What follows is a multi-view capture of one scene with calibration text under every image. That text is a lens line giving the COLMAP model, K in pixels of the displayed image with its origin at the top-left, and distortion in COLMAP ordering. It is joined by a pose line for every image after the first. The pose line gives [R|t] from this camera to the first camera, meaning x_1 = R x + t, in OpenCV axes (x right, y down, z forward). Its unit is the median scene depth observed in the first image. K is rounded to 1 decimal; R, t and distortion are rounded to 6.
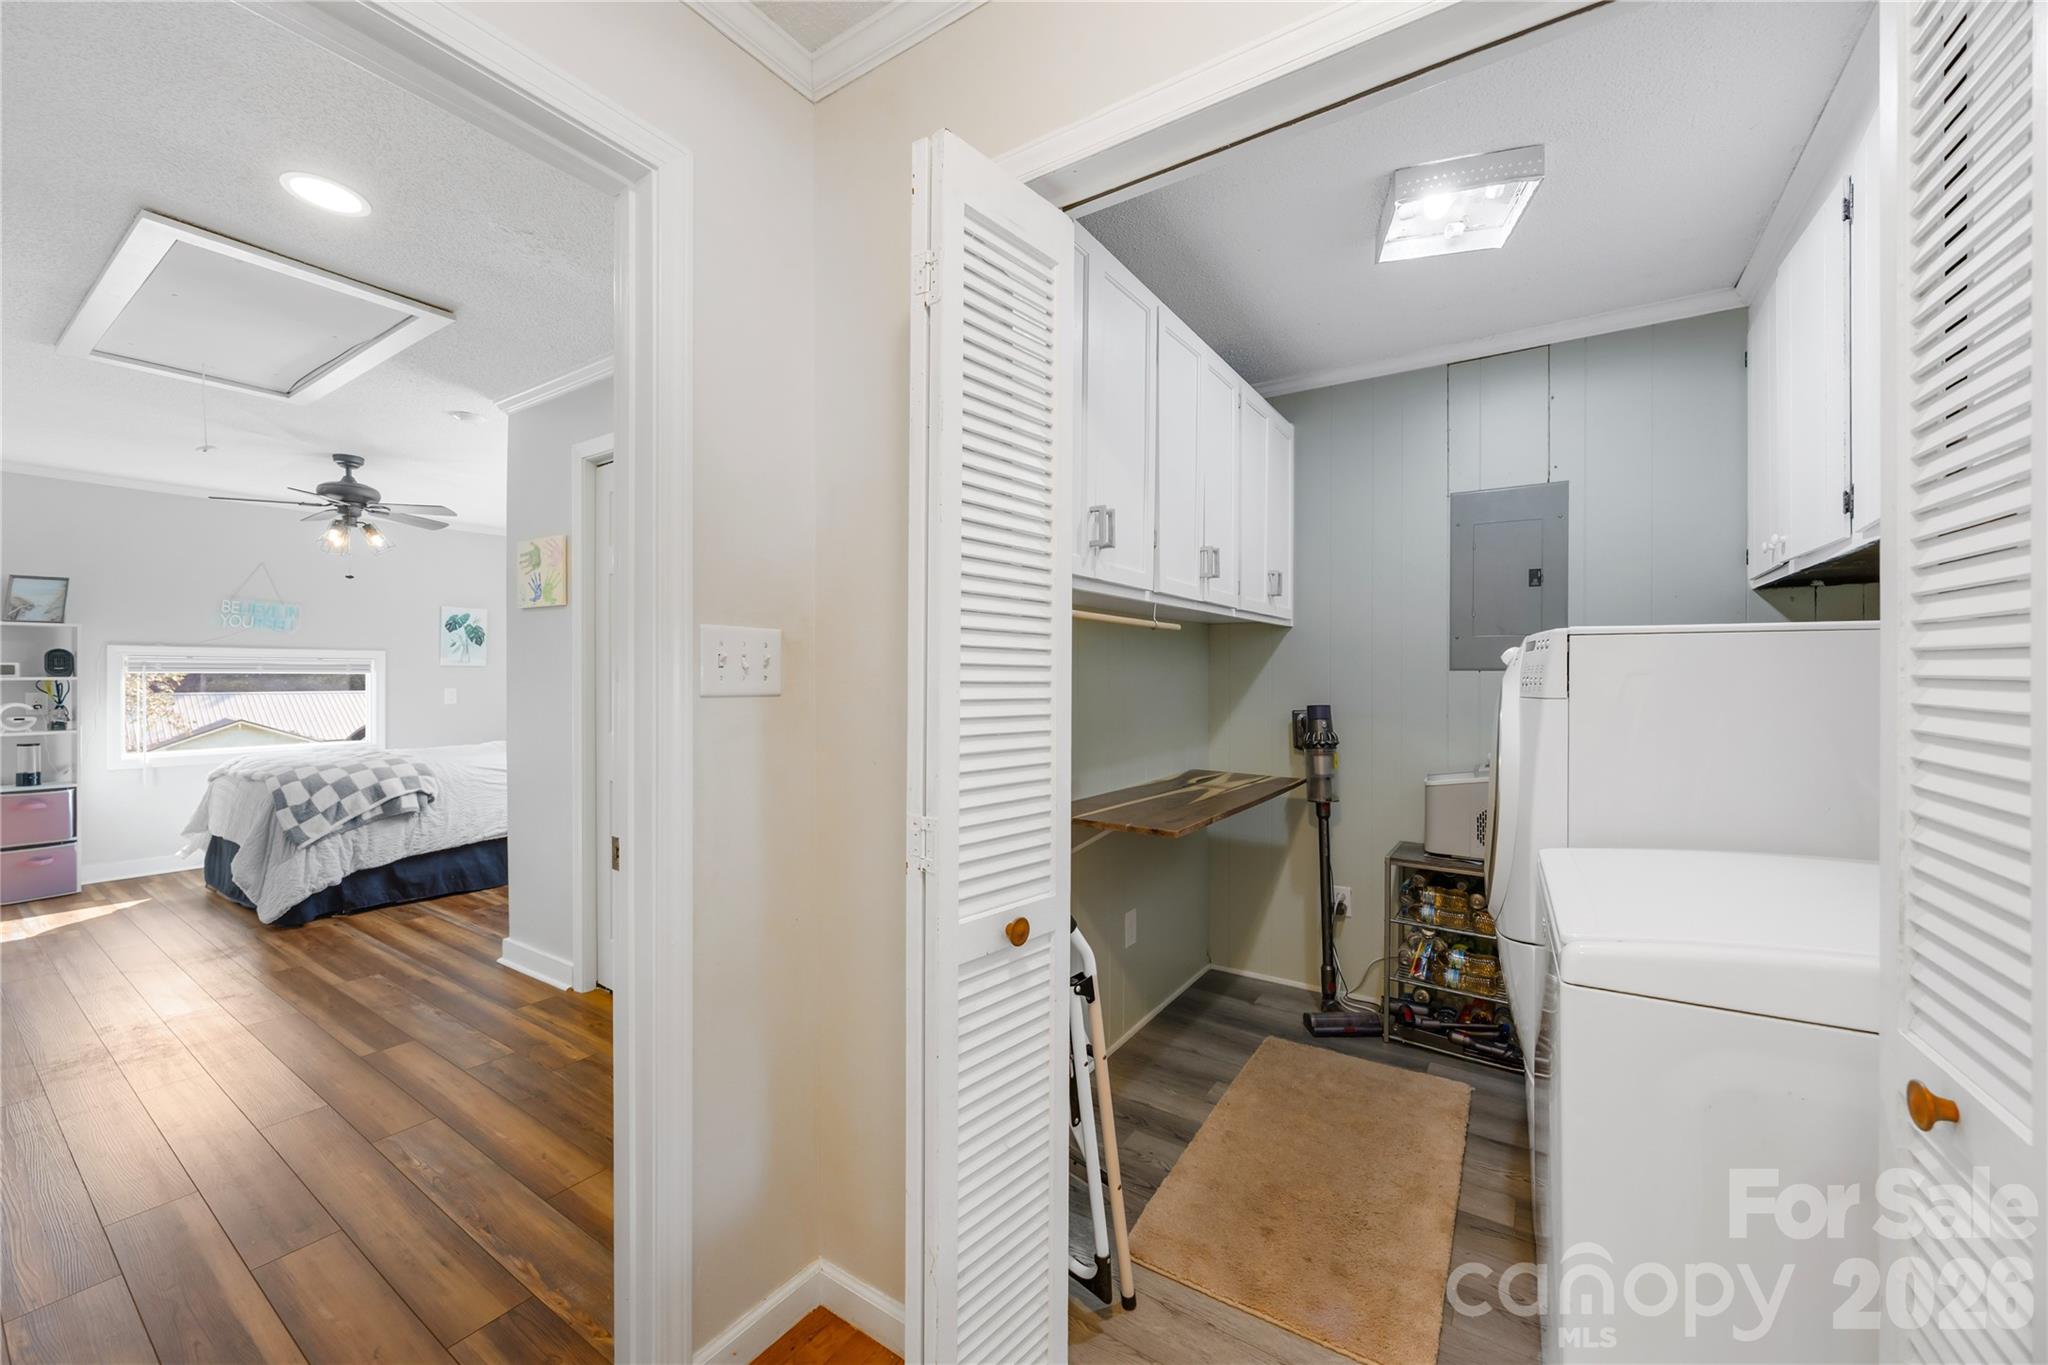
lens RADIAL K [[783.7, 0, 1014.5], [0, 783.7, 677.2], [0, 0, 1]] dist [-0.004271, 0.000699]
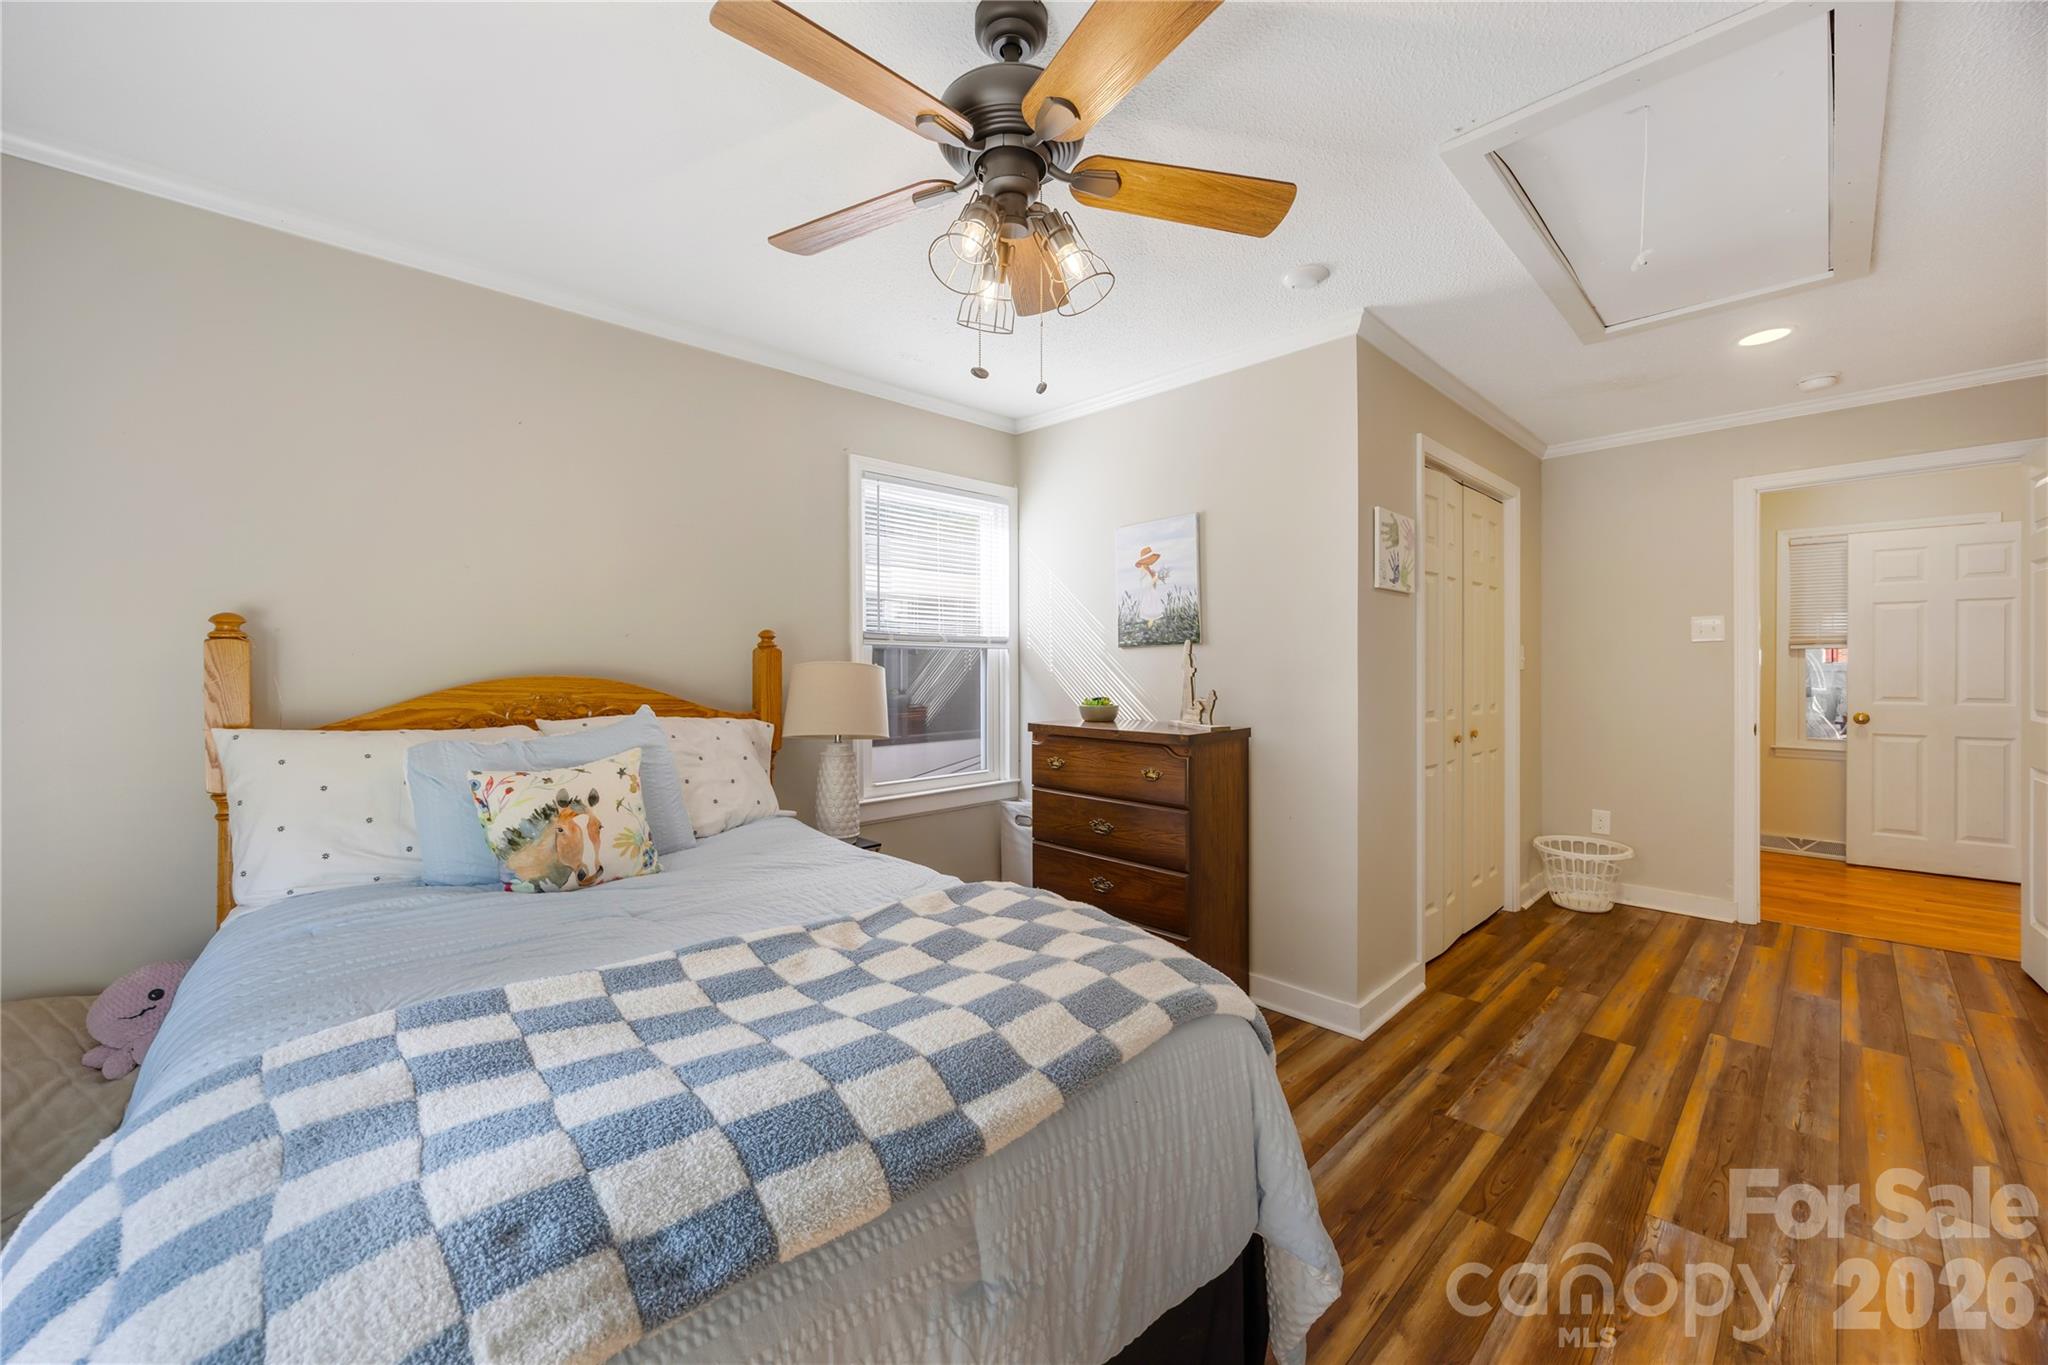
lens RADIAL K [[783.7, 0, 1015.0], [0, 783.7, 671.3], [0, 0, 1]] dist [-0.004271, 0.000699]
pose [[0.215424, -0.007893, 0.976489, -1.492567], [0.005960, 0.999959, 0.006768, -0.006378], [-0.976502, 0.004362, 0.215462, 1.173168]]
